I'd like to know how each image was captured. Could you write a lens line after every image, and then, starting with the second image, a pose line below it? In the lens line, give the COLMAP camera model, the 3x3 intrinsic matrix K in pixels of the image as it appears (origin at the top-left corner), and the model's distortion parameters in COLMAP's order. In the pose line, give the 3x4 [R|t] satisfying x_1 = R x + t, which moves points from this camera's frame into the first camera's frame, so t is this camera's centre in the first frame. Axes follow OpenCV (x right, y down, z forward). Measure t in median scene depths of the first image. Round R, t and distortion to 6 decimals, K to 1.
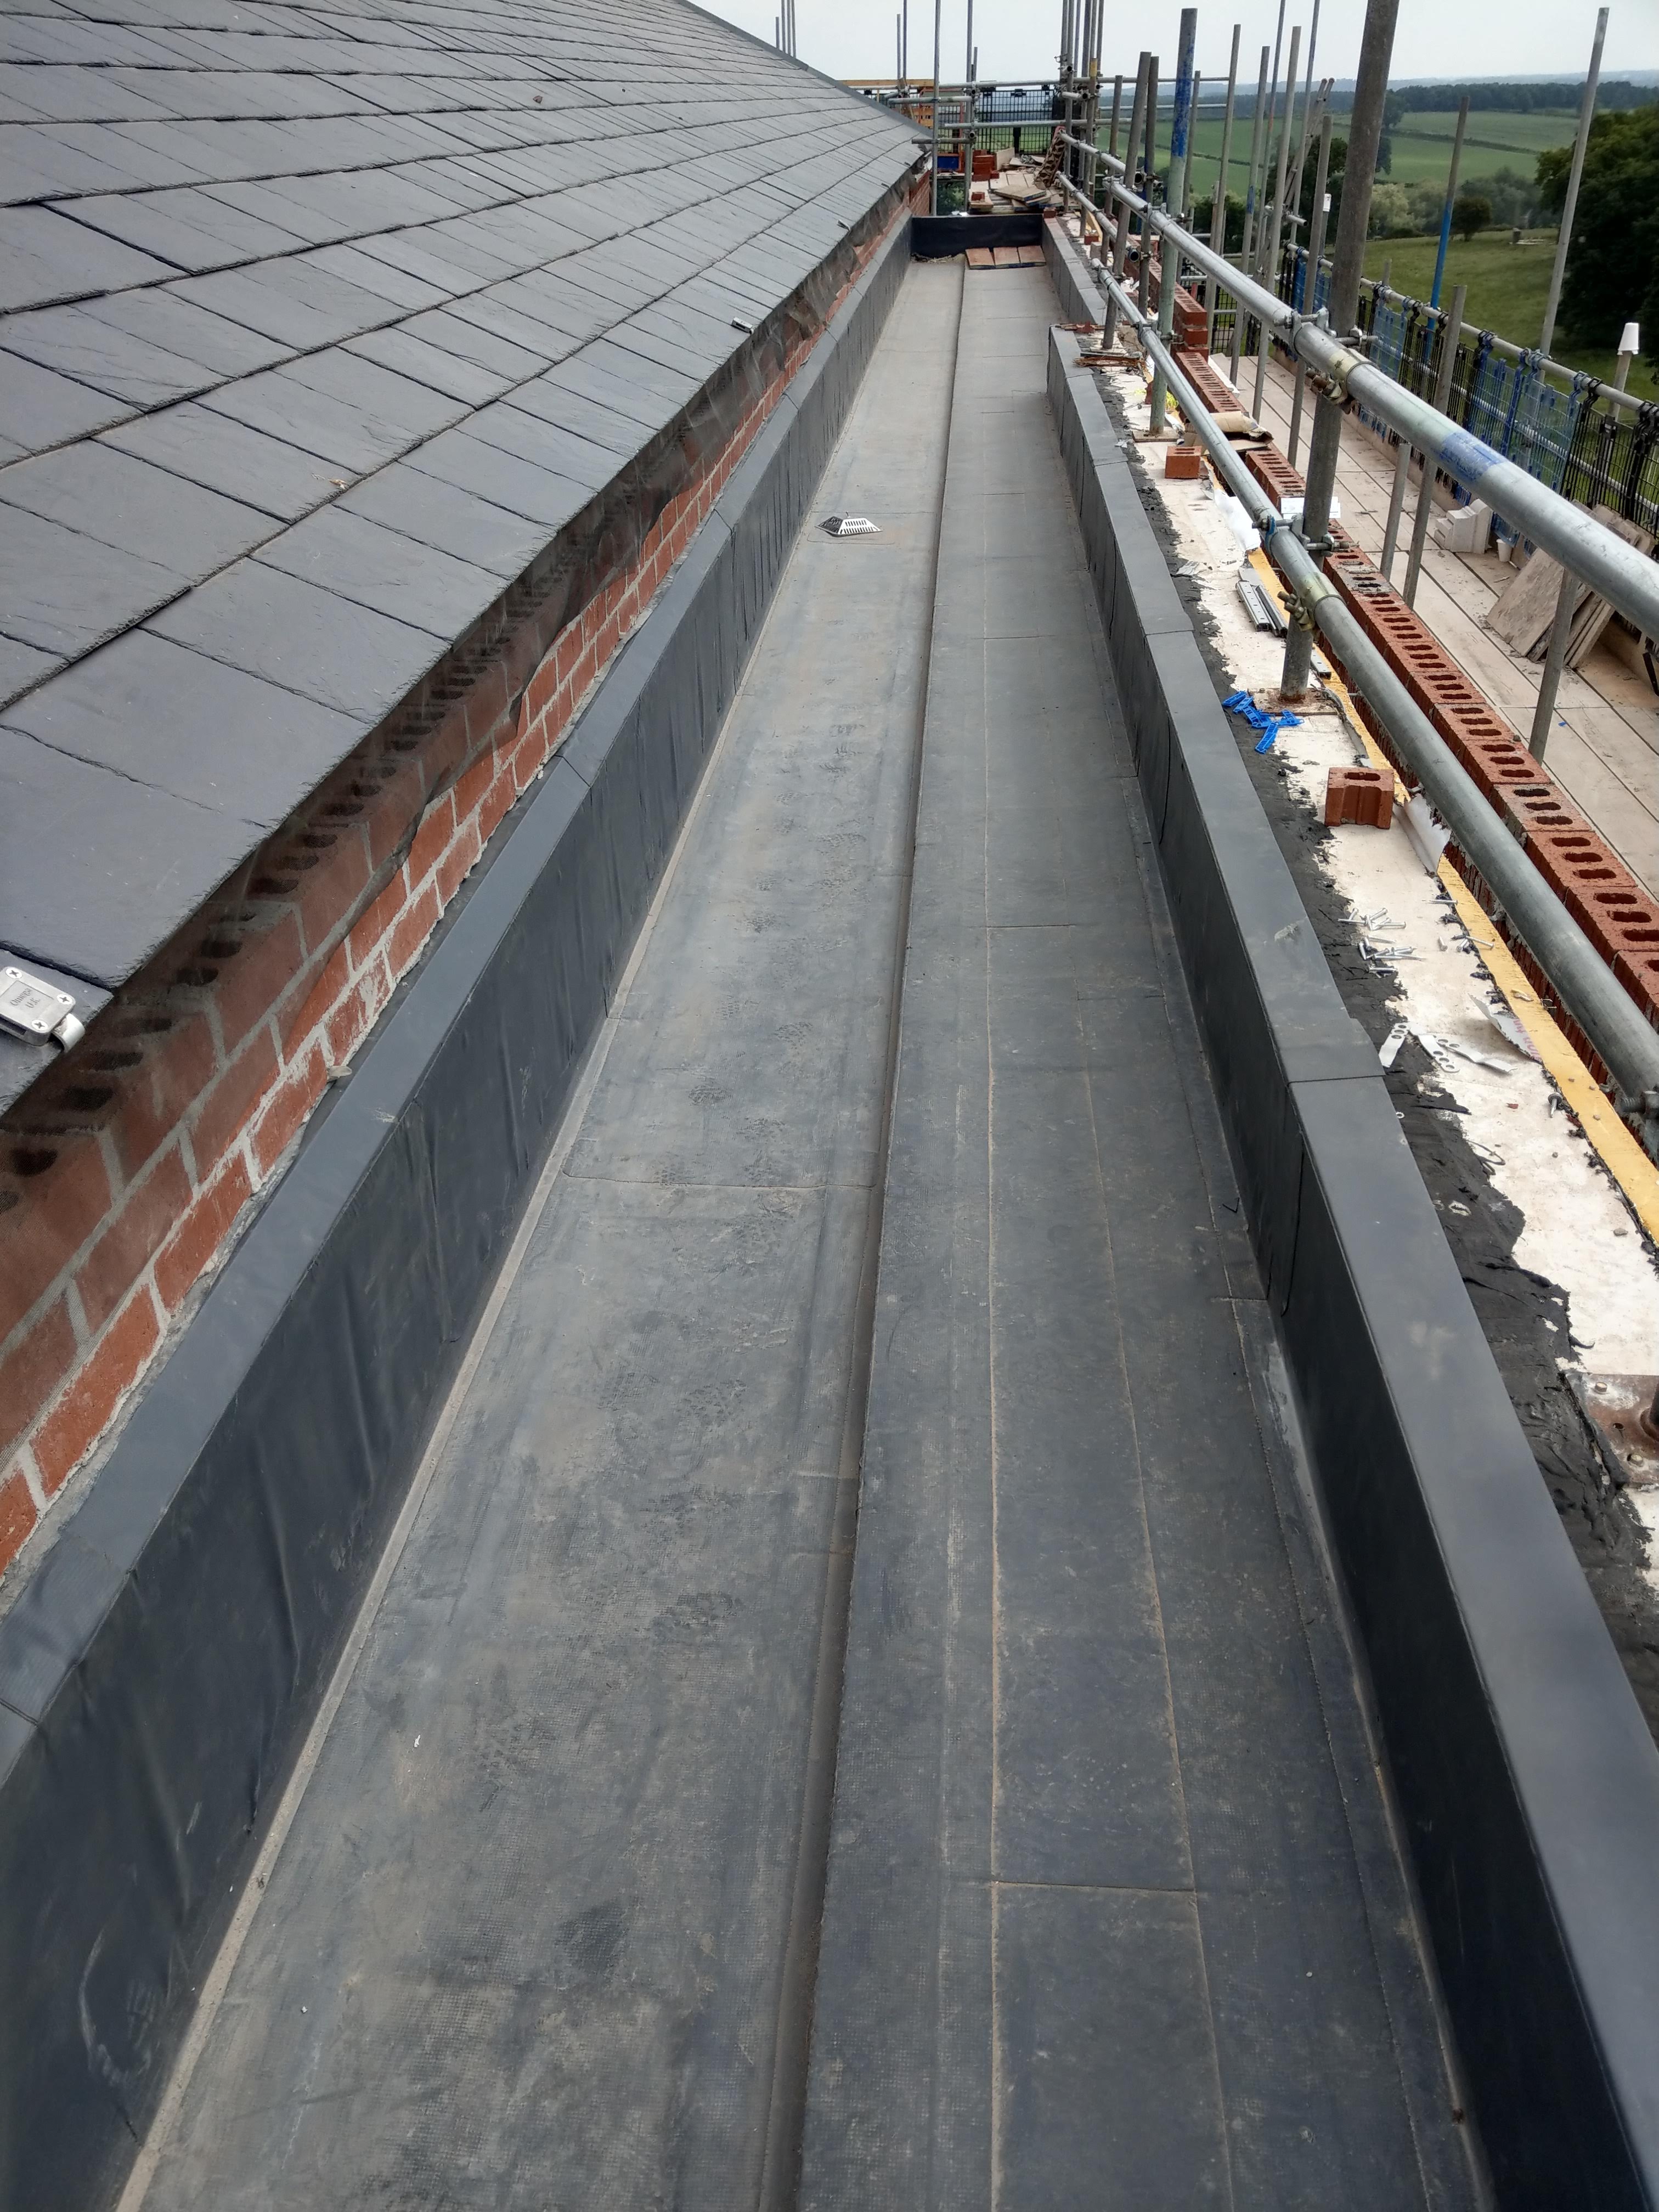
lens RADIAL K [[1682.4, 0, 813.5], [0, 1682.4, 1162.9], [0, 0, 1]] dist [0.080085, -0.104545]
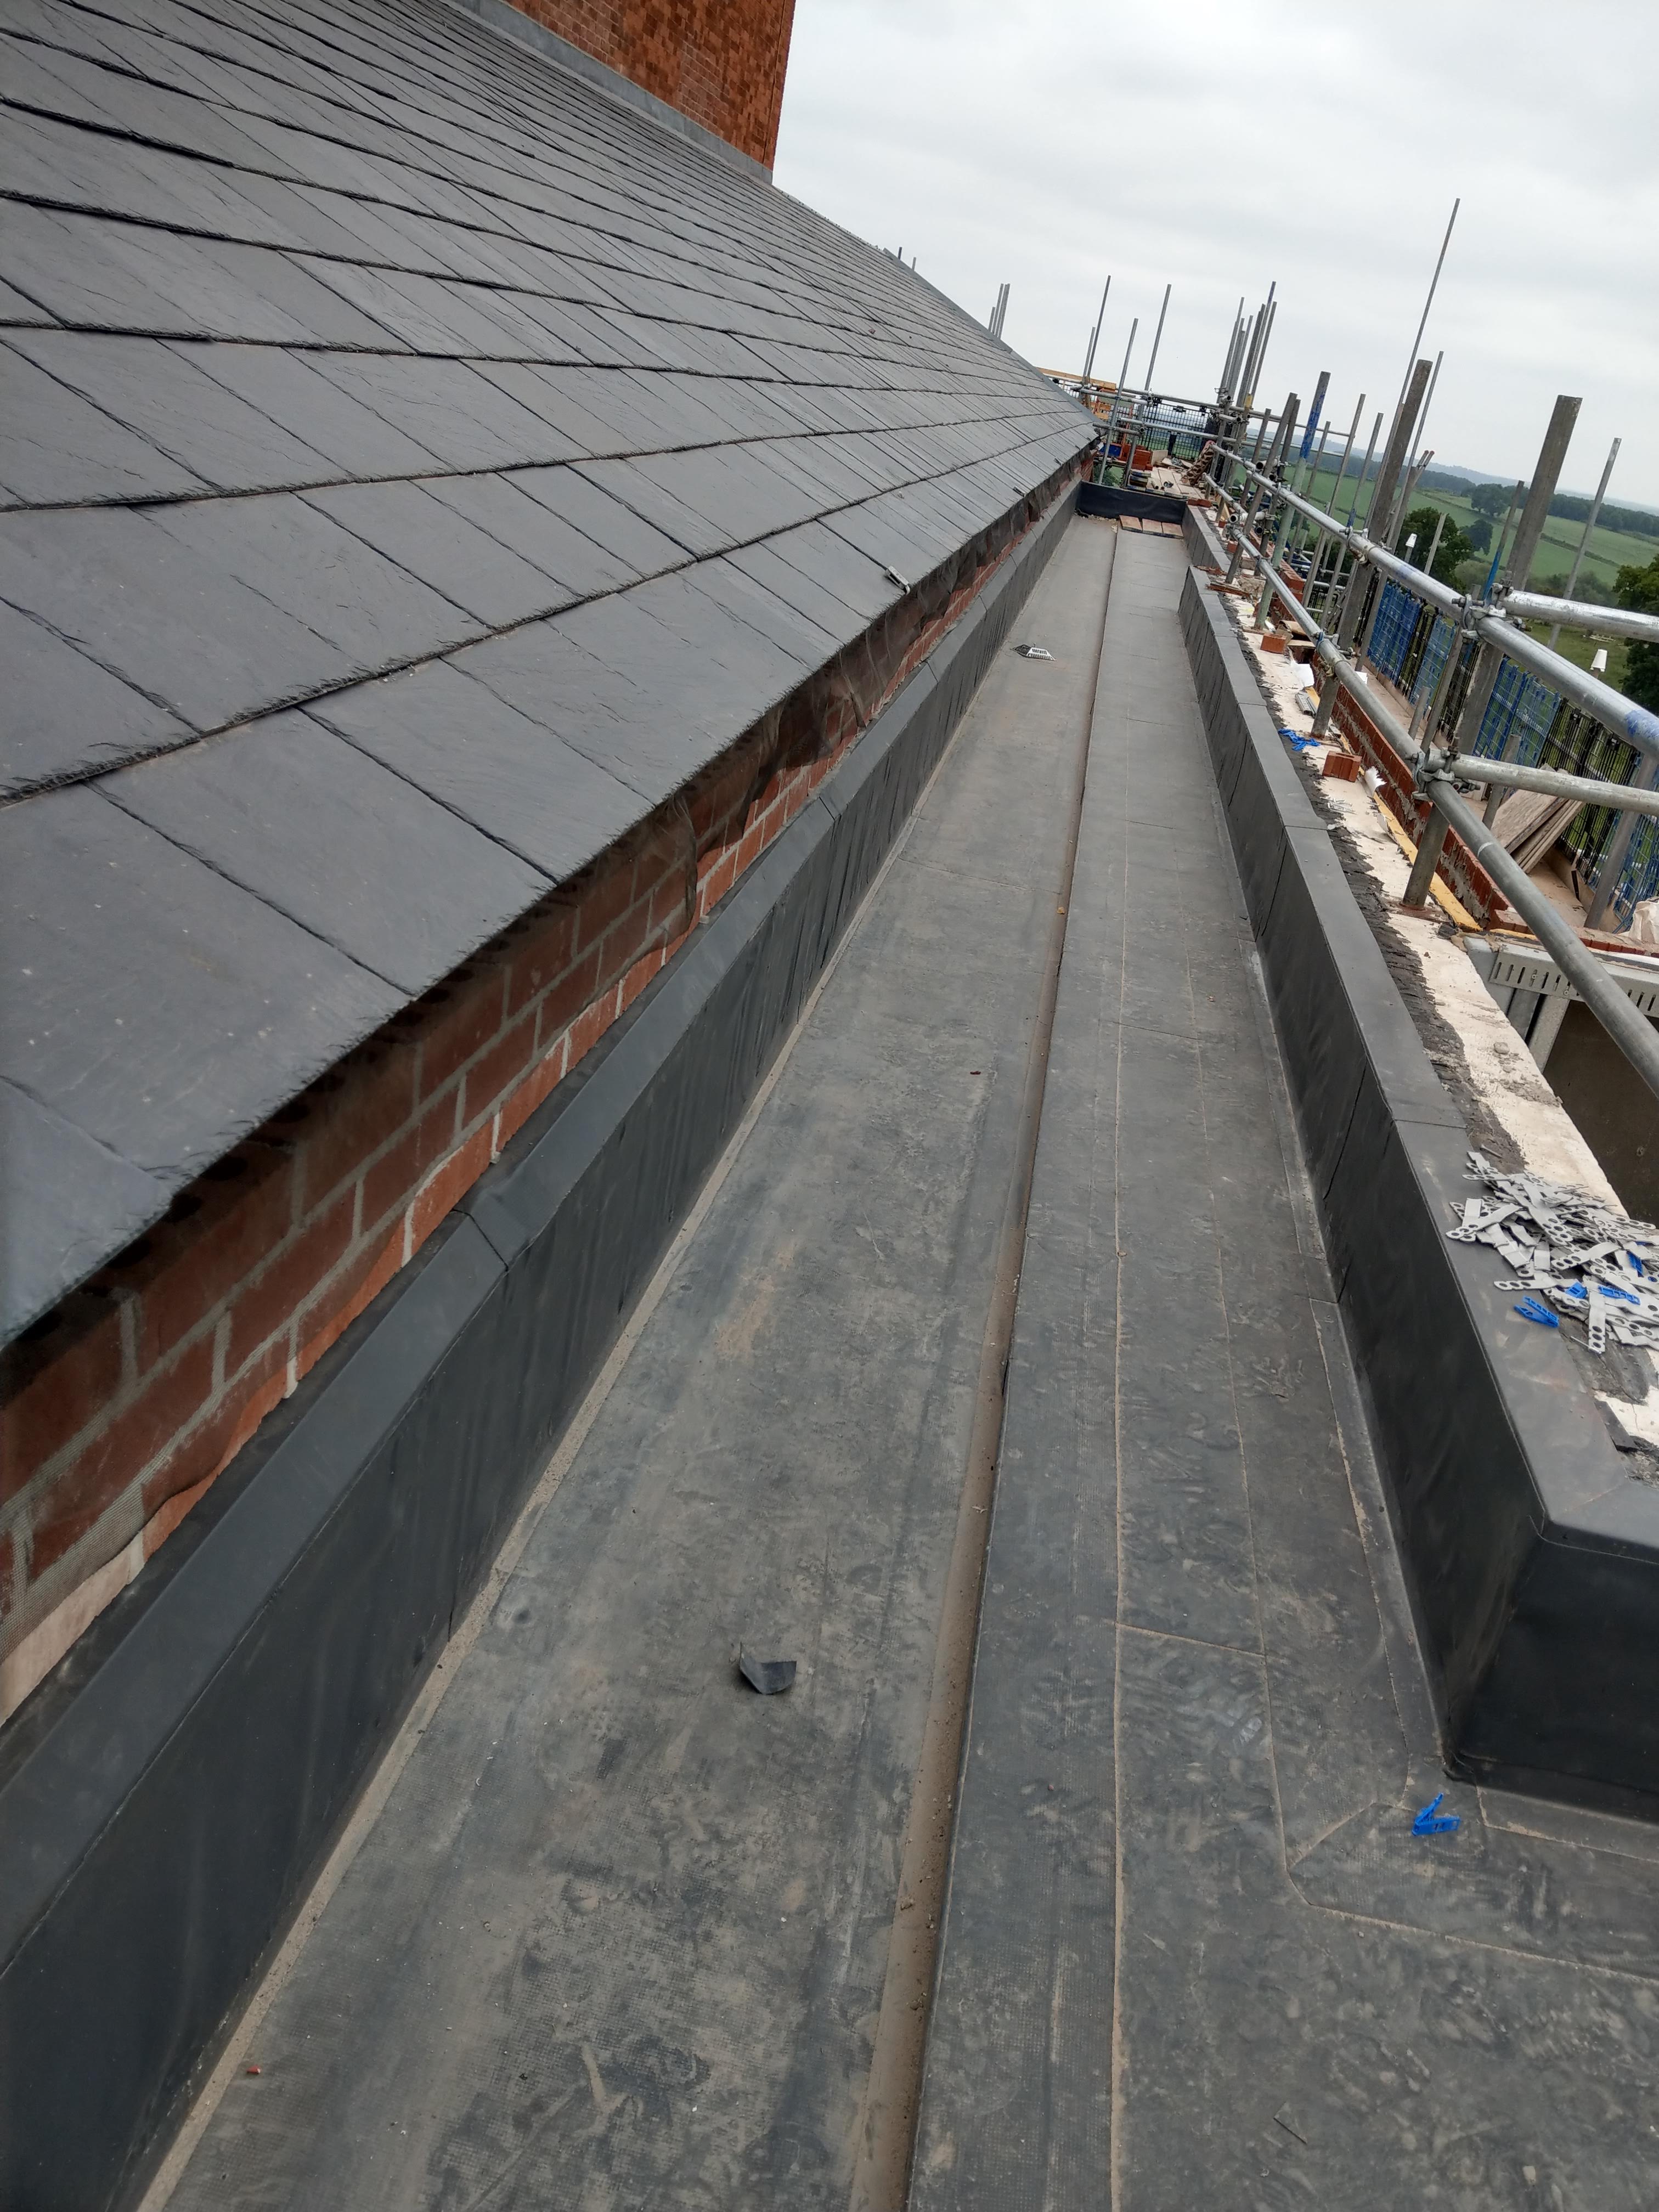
lens RADIAL K [[1718.8, 0, 883.4], [0, 1718.8, 1121.0], [0, 0, 1]] dist [0.016367, 0.000140]
pose [[0.978480, 0.203657, 0.033178, -0.141558], [-0.196753, 0.969317, -0.147354, 0.482101], [-0.062170, 0.137655, 0.988527, -0.708231]]
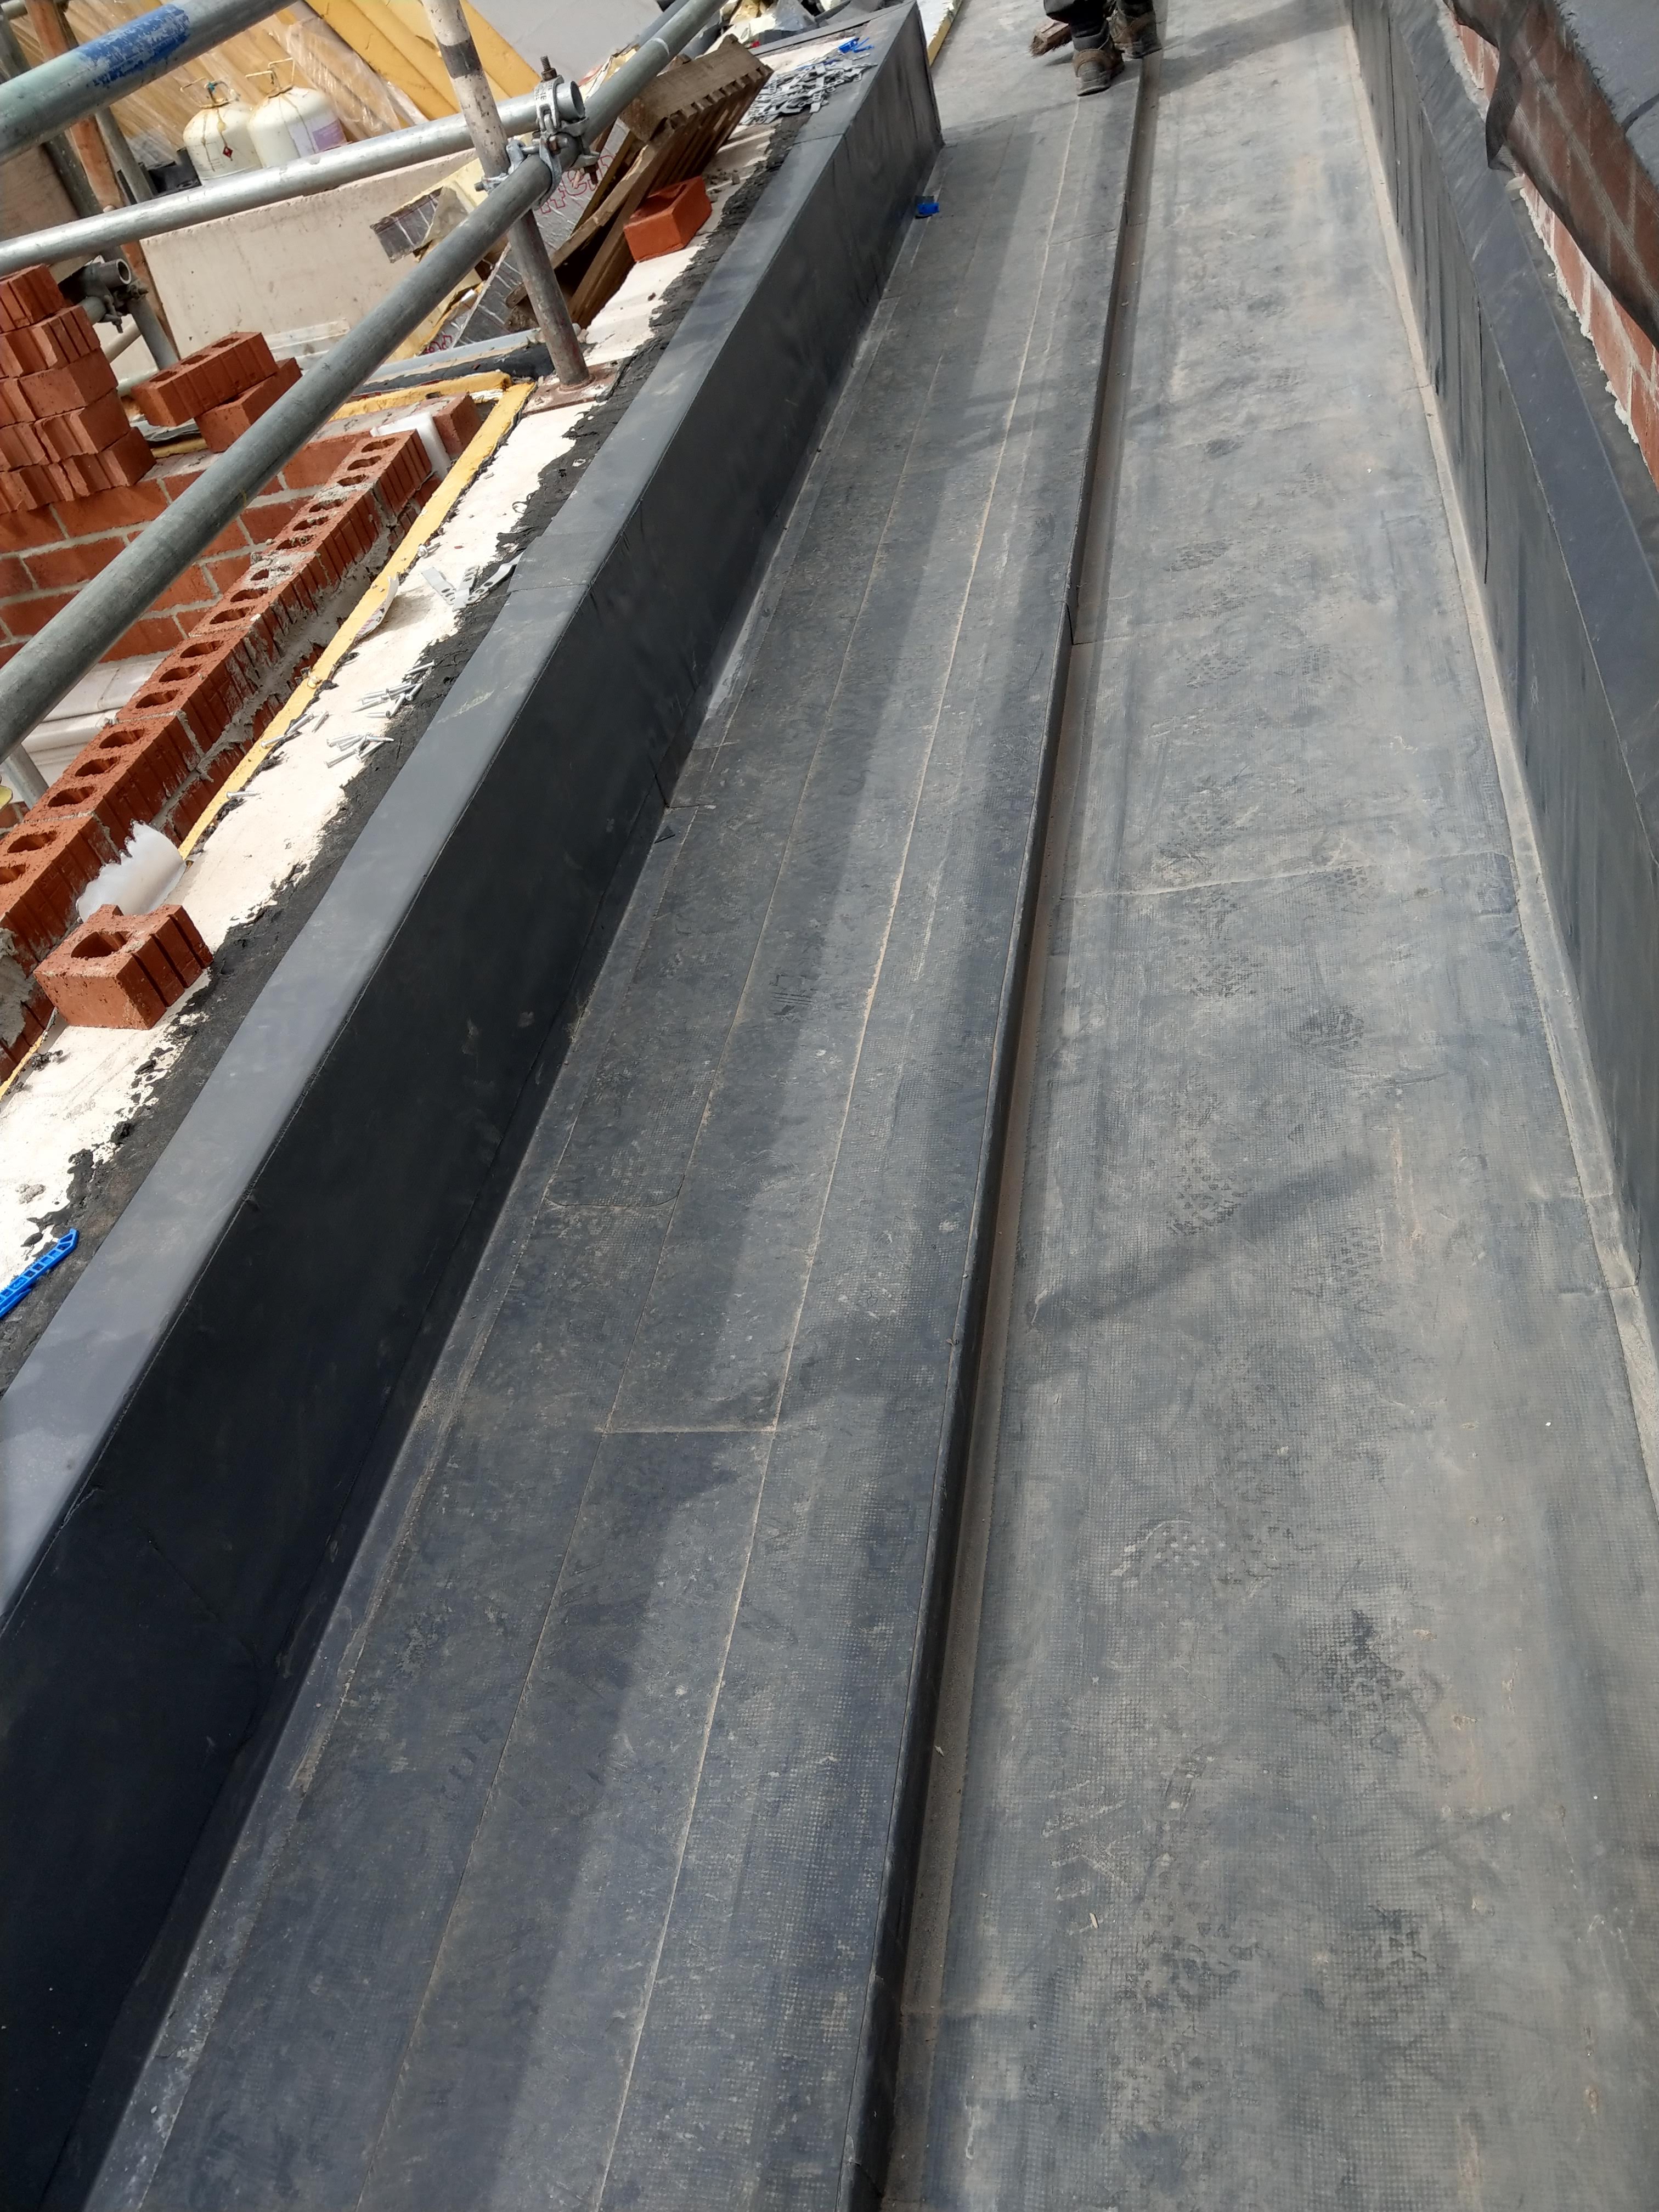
lens RADIAL K [[1700.8, 0, 829.5], [0, 1700.8, 1106.0], [0, 0, 1]] dist [0.067819, -0.072066]
pose [[-0.956477, 0.156264, 0.246441, -0.034372], [0.280959, 0.265021, 0.922402, -0.584448], [0.078826, 0.951497, -0.297390, 1.080517]]
